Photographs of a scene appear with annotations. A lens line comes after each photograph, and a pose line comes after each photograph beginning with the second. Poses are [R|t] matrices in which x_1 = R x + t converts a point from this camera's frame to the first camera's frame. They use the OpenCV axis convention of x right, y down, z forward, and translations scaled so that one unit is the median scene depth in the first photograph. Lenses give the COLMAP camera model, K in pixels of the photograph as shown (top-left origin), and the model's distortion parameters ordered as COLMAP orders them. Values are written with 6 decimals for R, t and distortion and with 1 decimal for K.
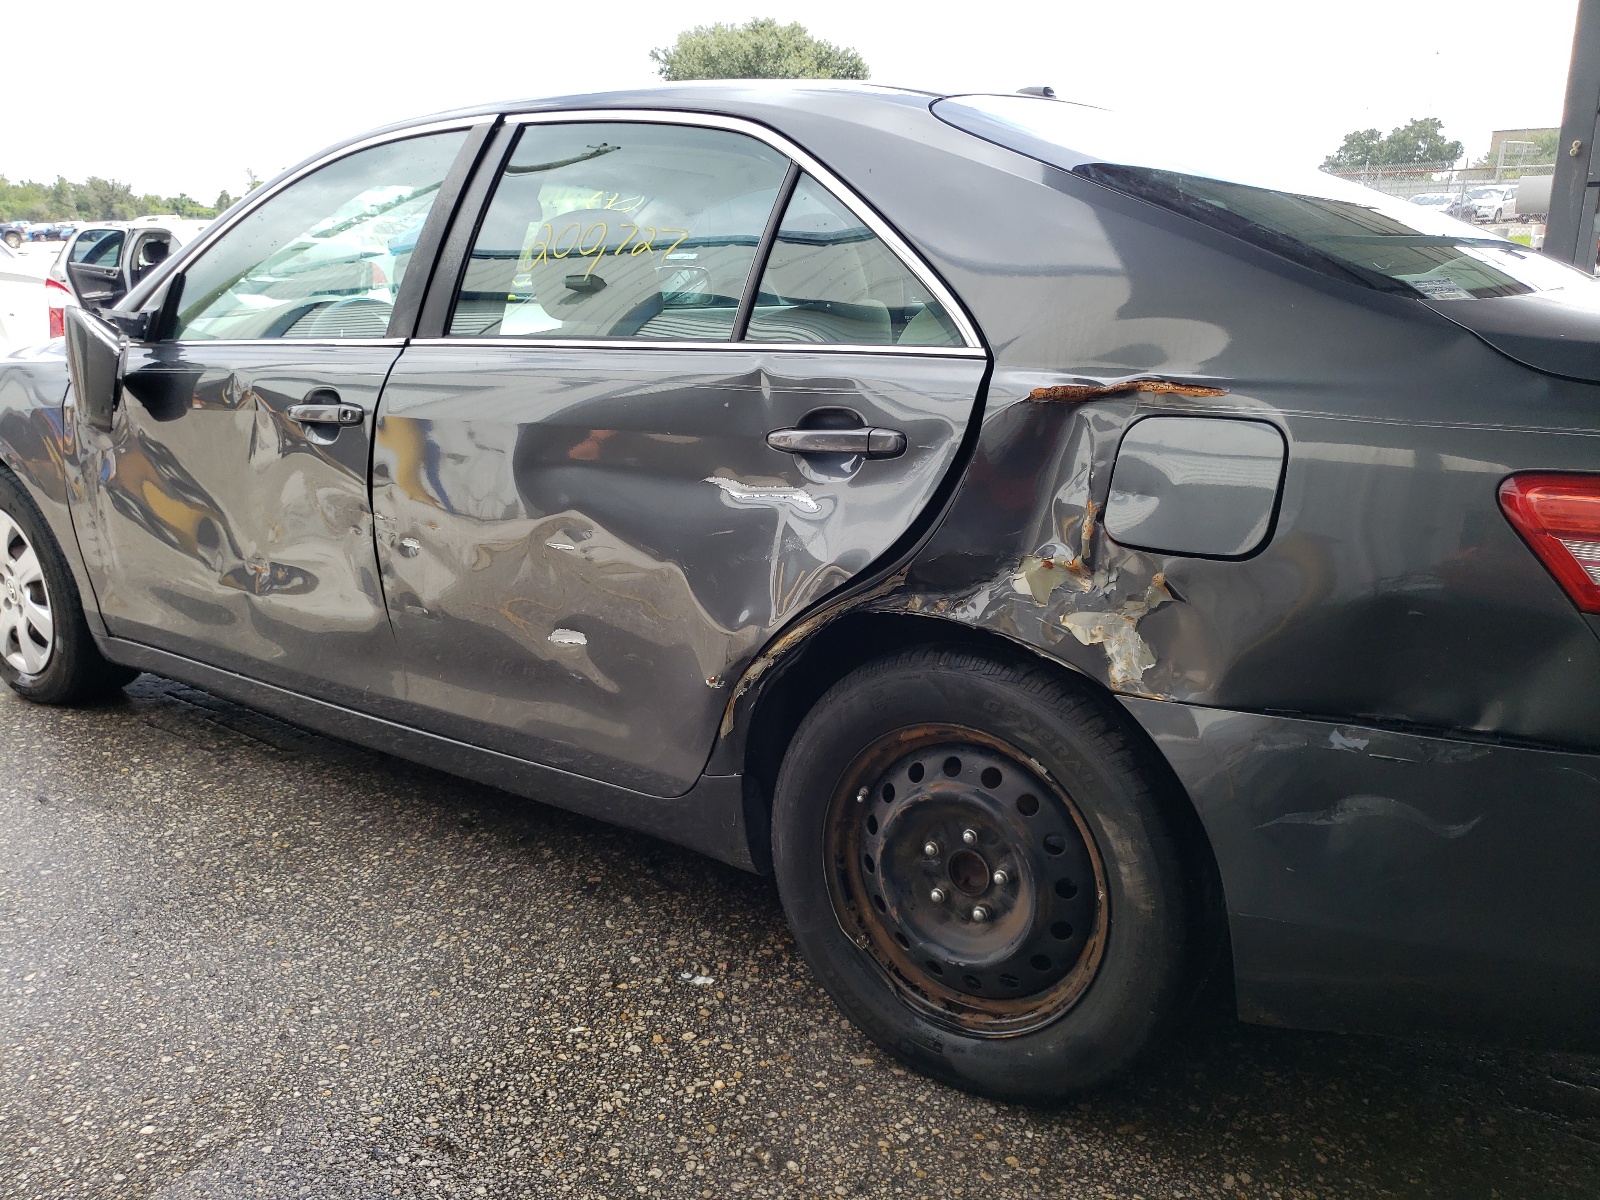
lens RADIAL K [[1213.9, 0, 825.3], [0, 1213.9, 598.4], [0, 0, 1]] dist [-0.002581, 0.007819]
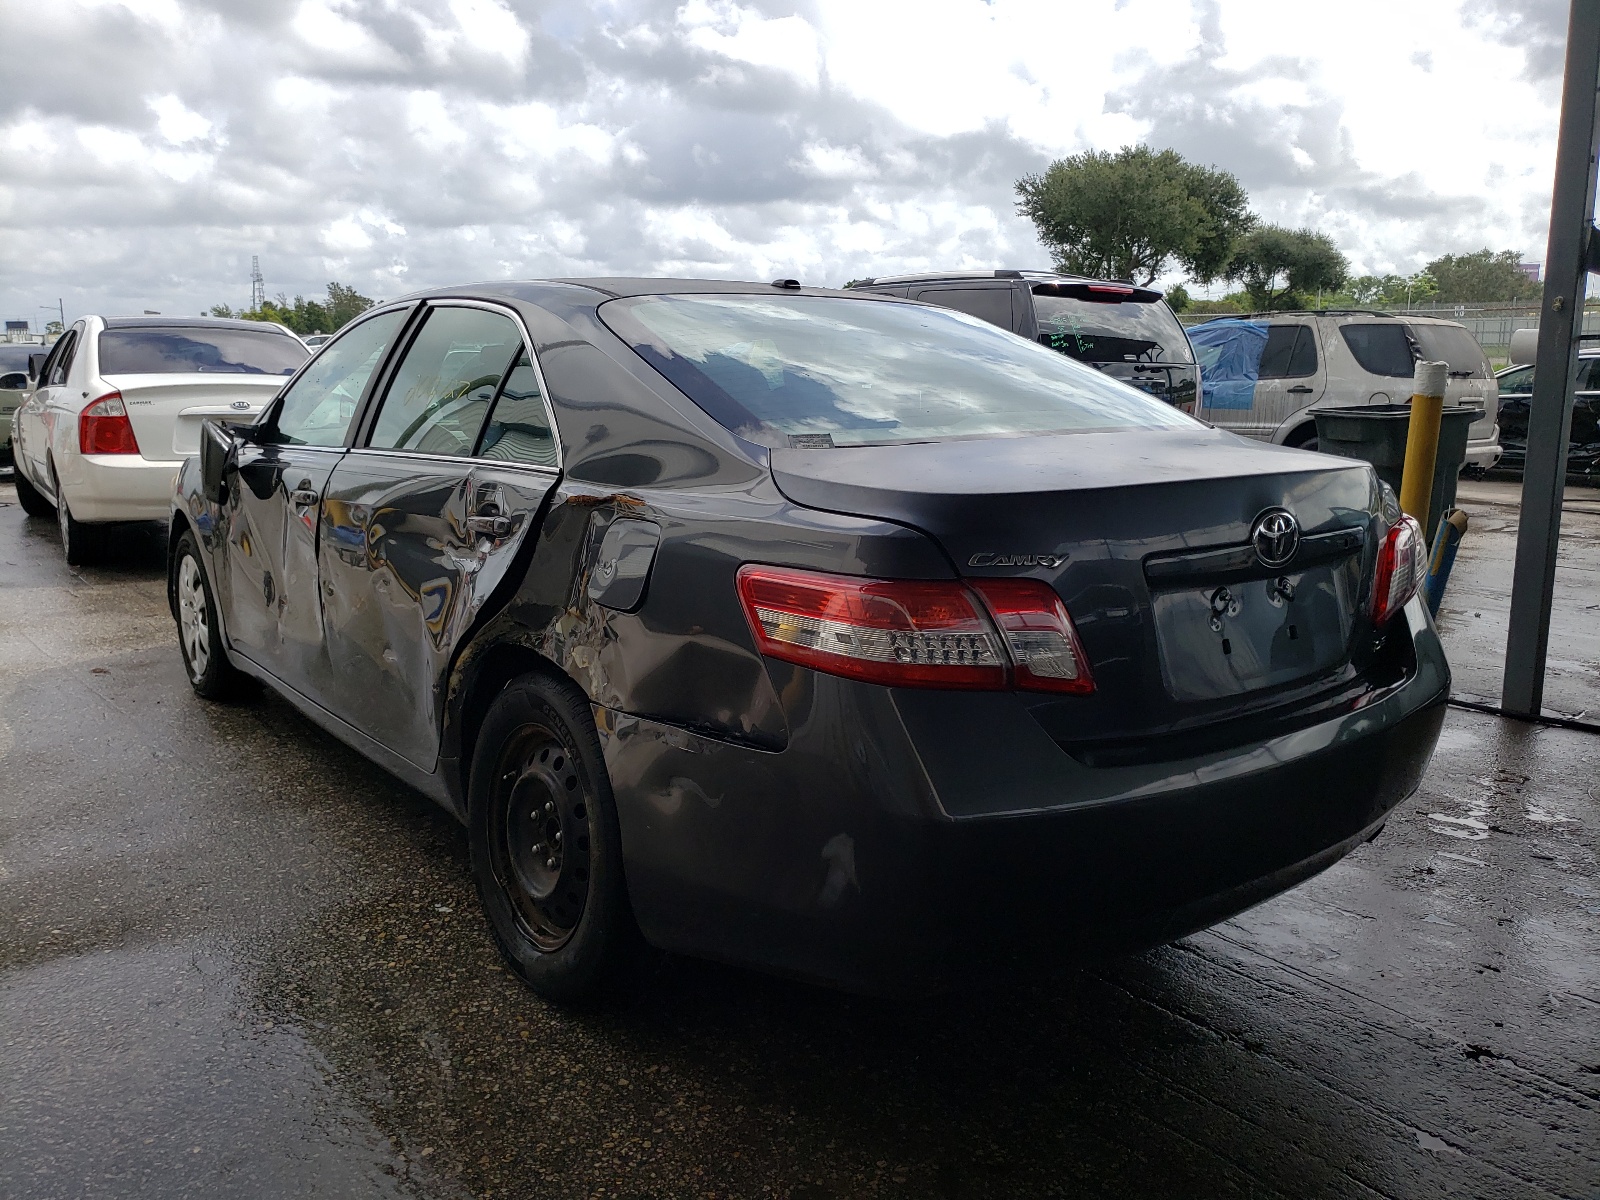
lens RADIAL K [[1213.9, 0, 825.3], [0, 1213.9, 598.4], [0, 0, 1]] dist [-0.002581, 0.007819]
pose [[0.960485, 0.066623, -0.270240, 0.775153], [-0.091958, 0.992366, -0.082185, 0.041574], [0.262702, 0.103788, 0.959279, -0.293651]]
